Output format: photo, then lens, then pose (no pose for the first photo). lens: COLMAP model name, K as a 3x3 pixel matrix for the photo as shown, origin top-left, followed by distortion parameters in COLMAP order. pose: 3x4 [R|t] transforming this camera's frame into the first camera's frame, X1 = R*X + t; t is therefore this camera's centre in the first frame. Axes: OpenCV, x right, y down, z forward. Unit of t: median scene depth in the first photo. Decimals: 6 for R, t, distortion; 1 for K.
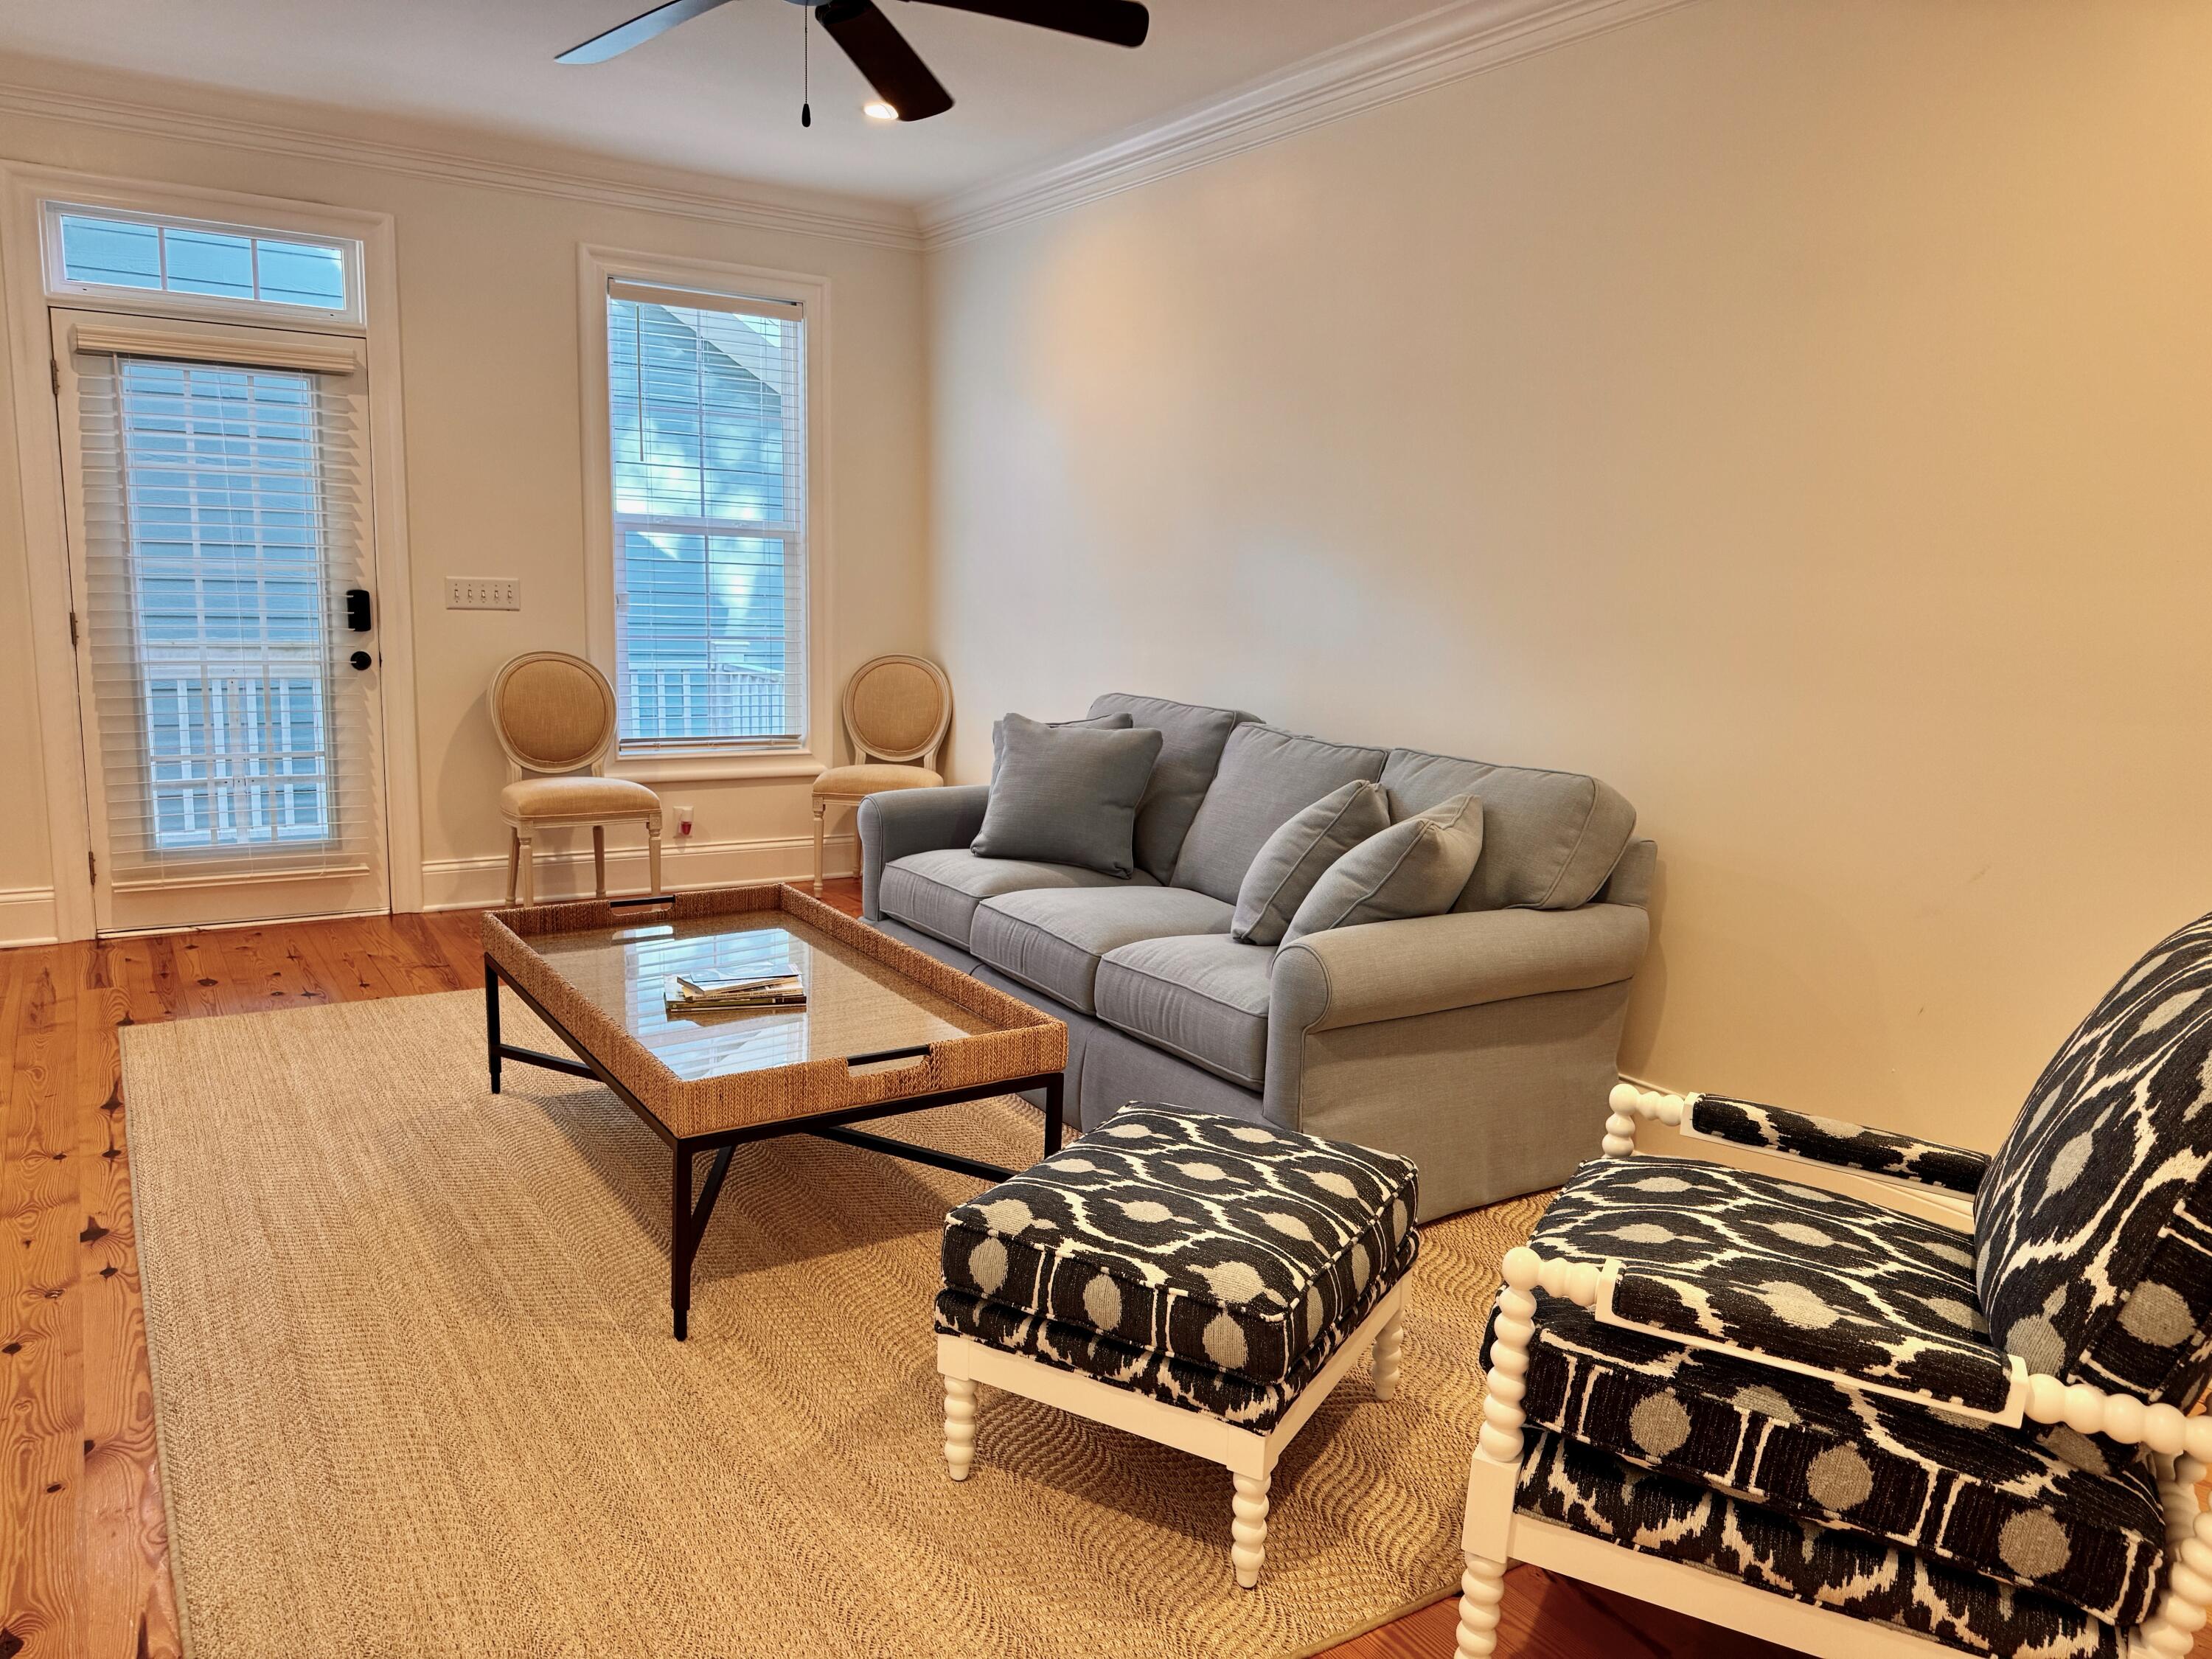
lens RADIAL K [[1561.2, 0, 1115.3], [0, 1561.2, 834.7], [0, 0, 1]] dist [0.072969, -0.097048]
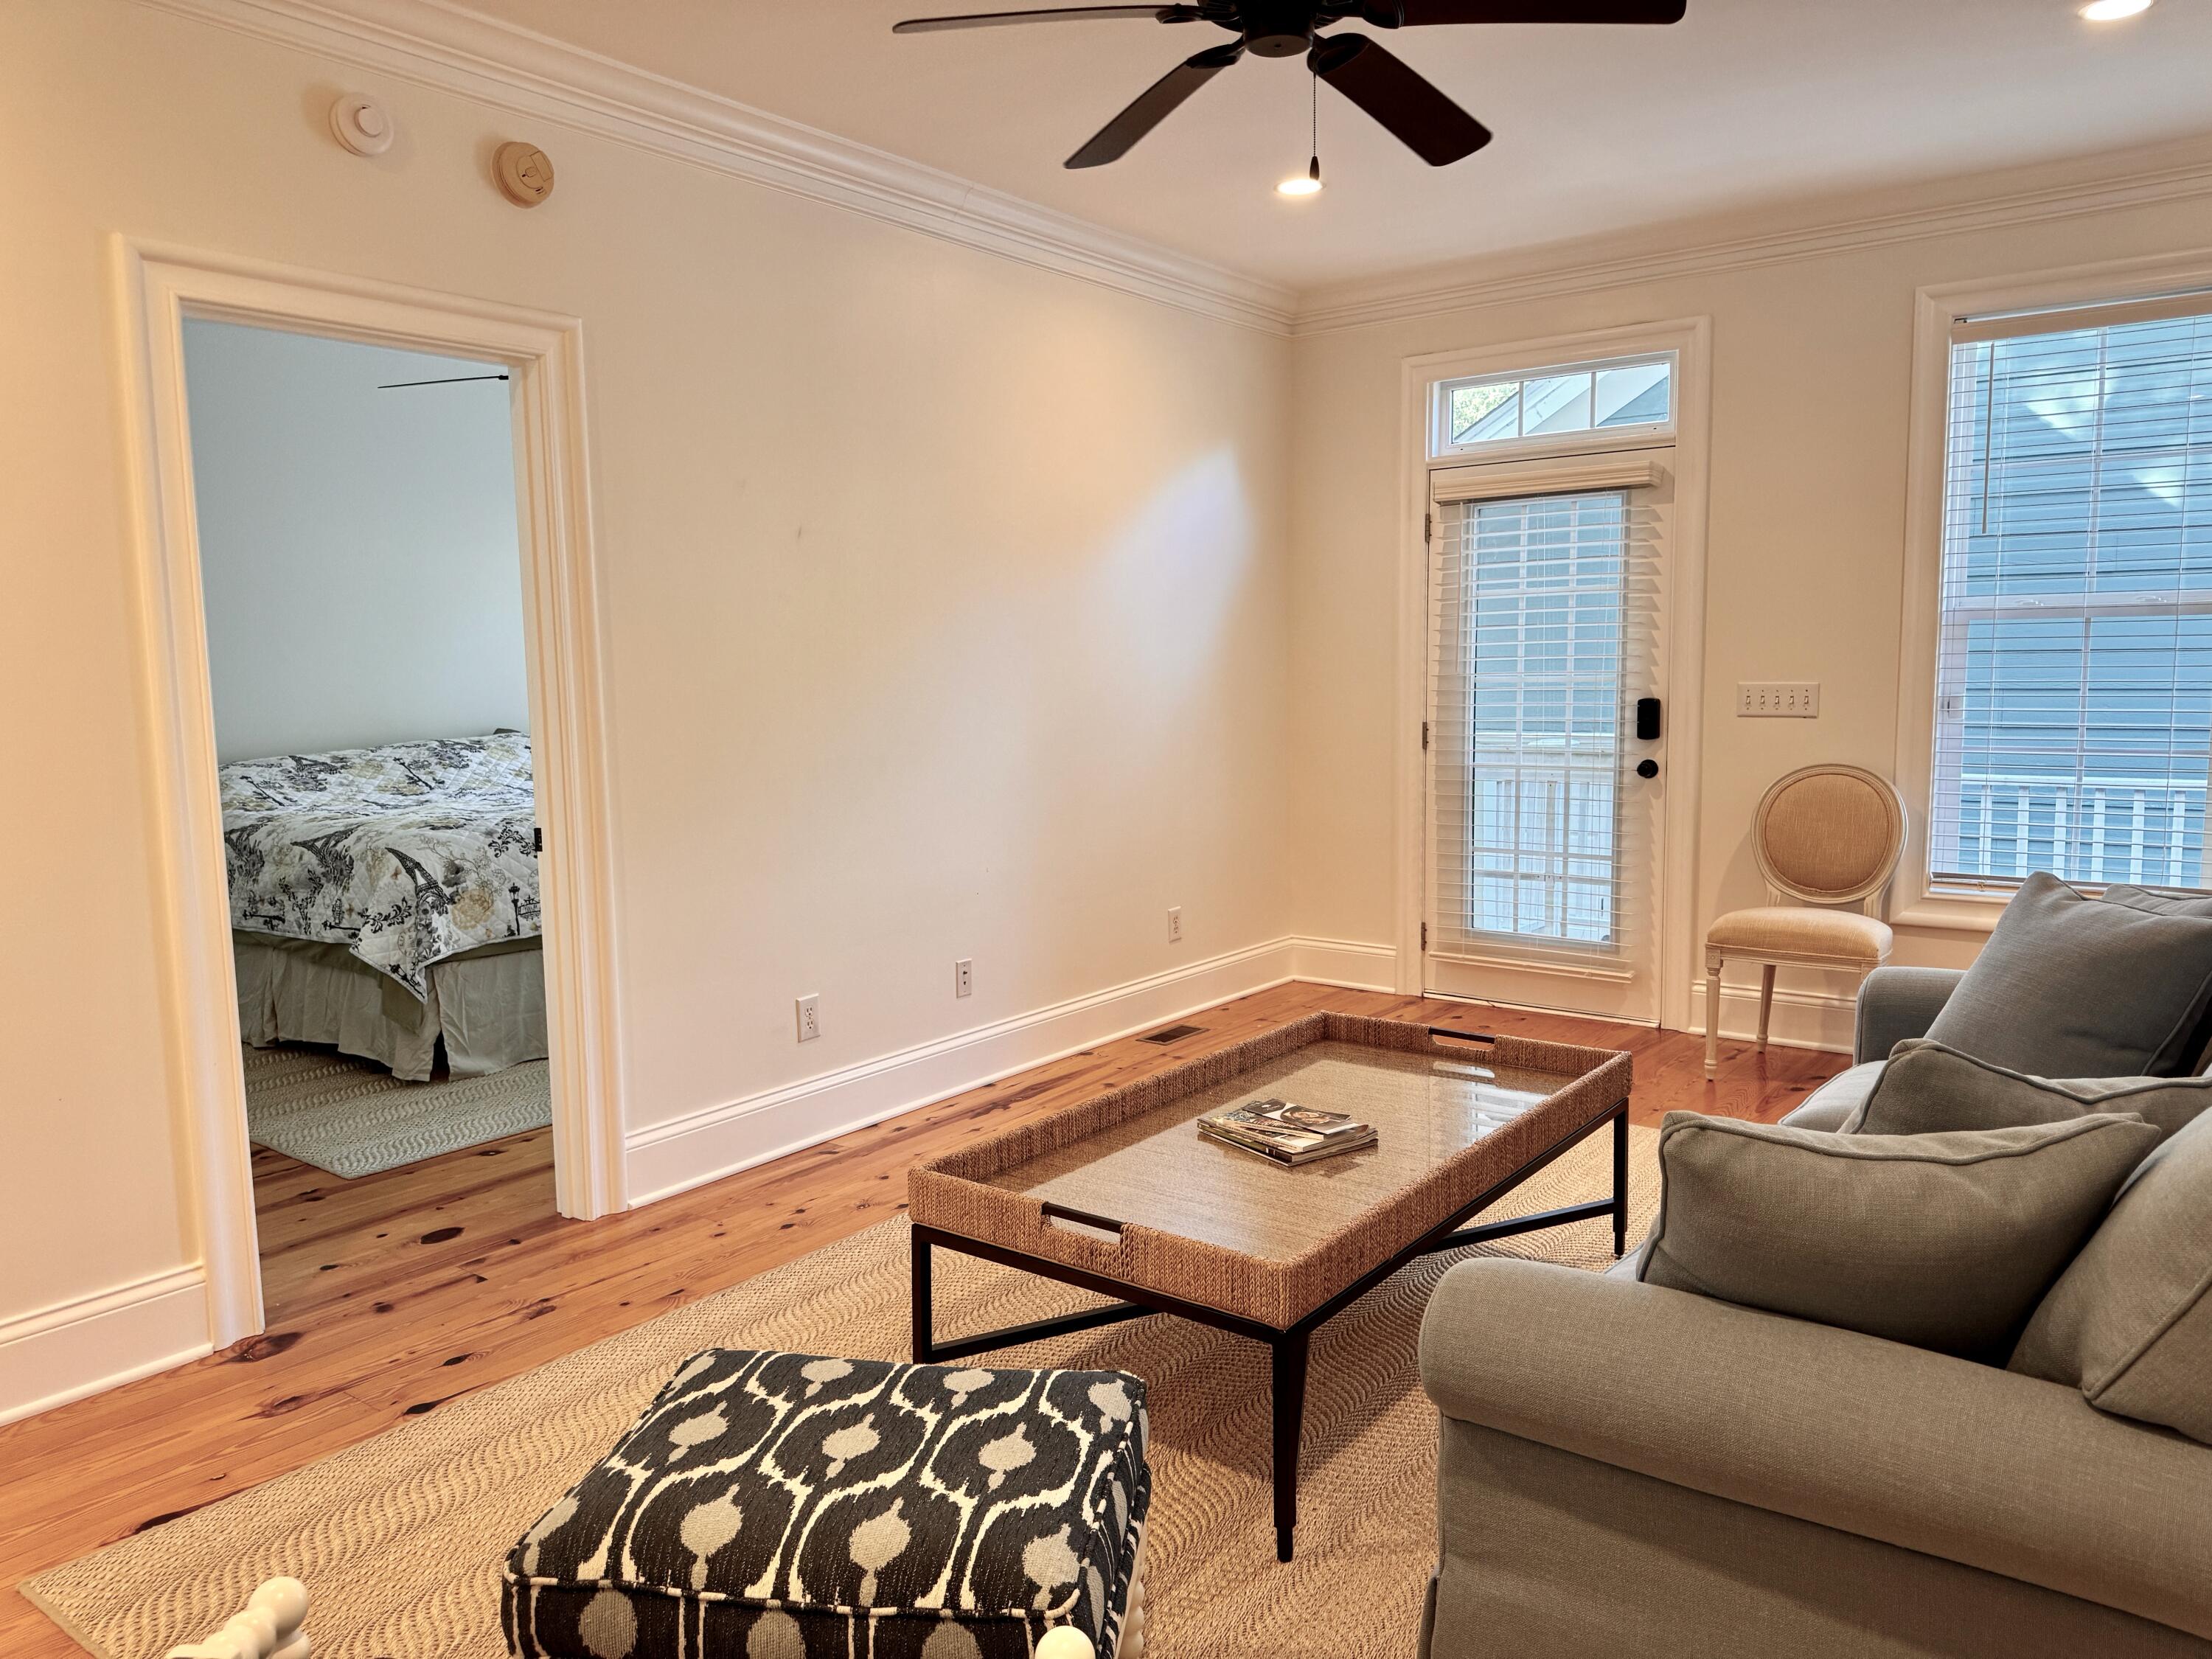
lens RADIAL K [[1561.2, 0, 1110.6], [0, 1561.2, 831.9], [0, 0, 1]] dist [0.072969, -0.097048]
pose [[0.333611, 0.066049, -0.940394, 0.355012], [-0.131016, 0.991110, 0.023132, -0.050892], [0.933562, 0.115490, 0.339299, 0.363358]]
